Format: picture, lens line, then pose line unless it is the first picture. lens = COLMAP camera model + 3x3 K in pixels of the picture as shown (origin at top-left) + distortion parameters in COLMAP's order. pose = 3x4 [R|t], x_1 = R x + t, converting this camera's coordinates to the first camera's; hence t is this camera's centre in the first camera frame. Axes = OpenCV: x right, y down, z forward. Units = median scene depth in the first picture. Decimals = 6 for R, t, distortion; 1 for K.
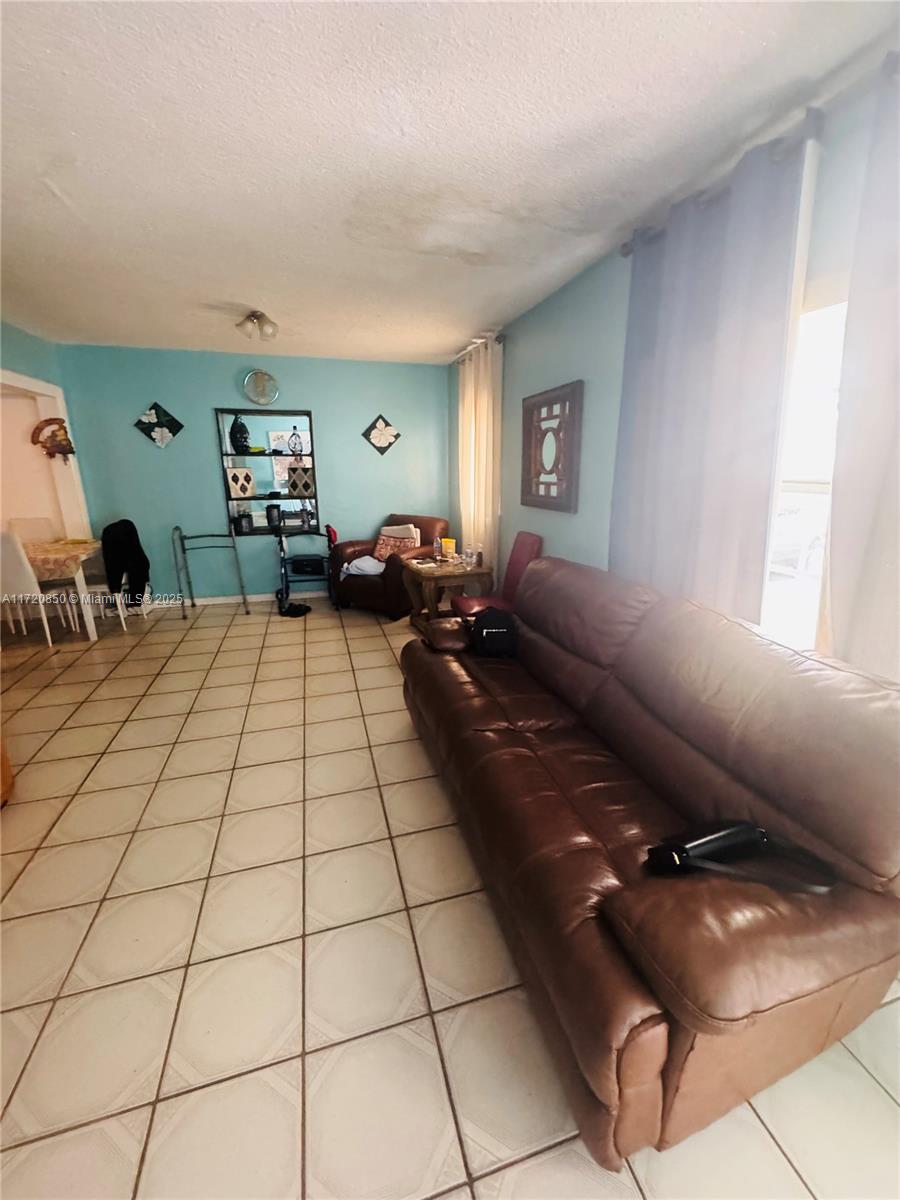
lens RADIAL K [[483.1, 0, 450.0], [0, 483.1, 600.0], [0, 0, 1]] dist [0.000336, -0.000198]
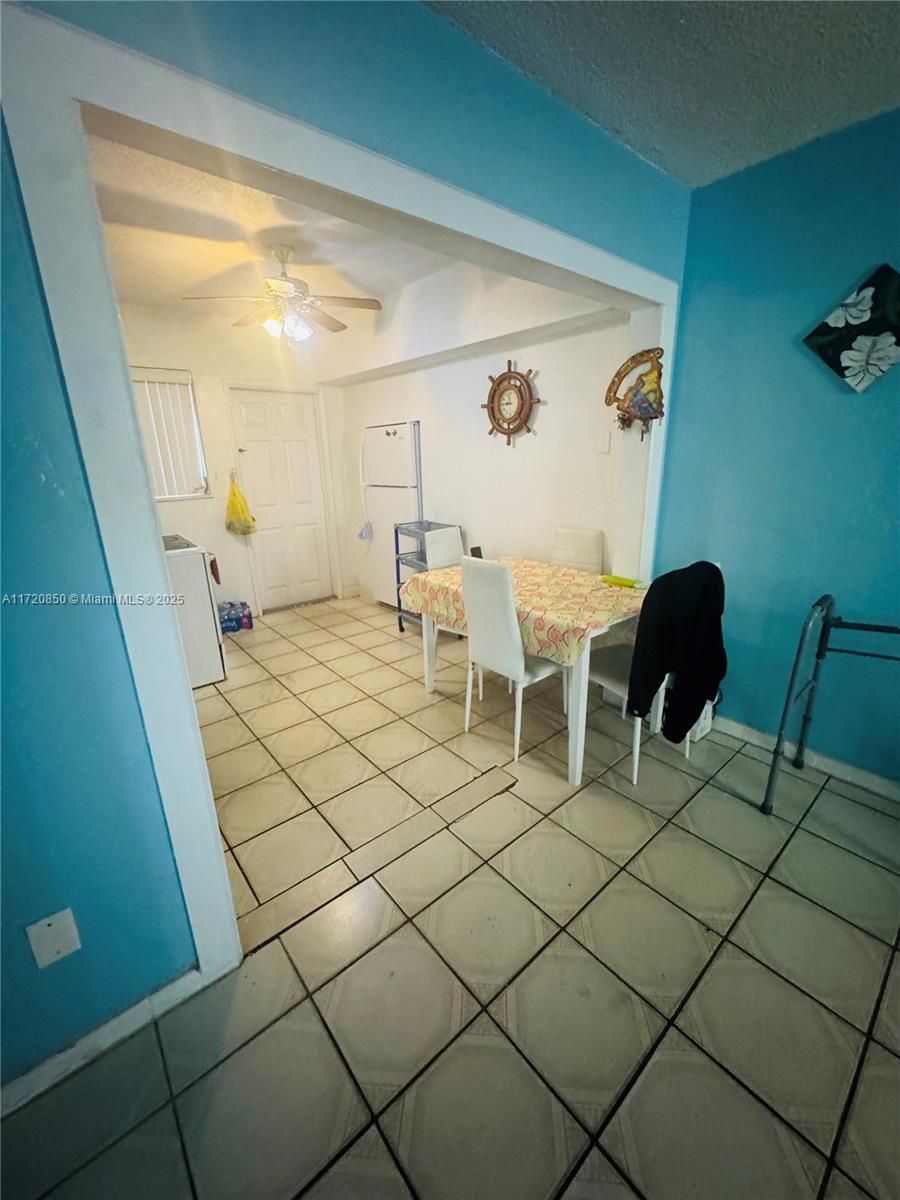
lens RADIAL K [[479.8, 0, 452.6], [0, 479.8, 597.7], [0, 0, 1]] dist [-0.002014, -0.000064]
pose [[0.407731, 0.262934, -0.874426, -0.377865], [-0.224744, 0.957081, 0.182994, -0.165421], [0.885012, 0.121910, 0.449324, 0.606457]]
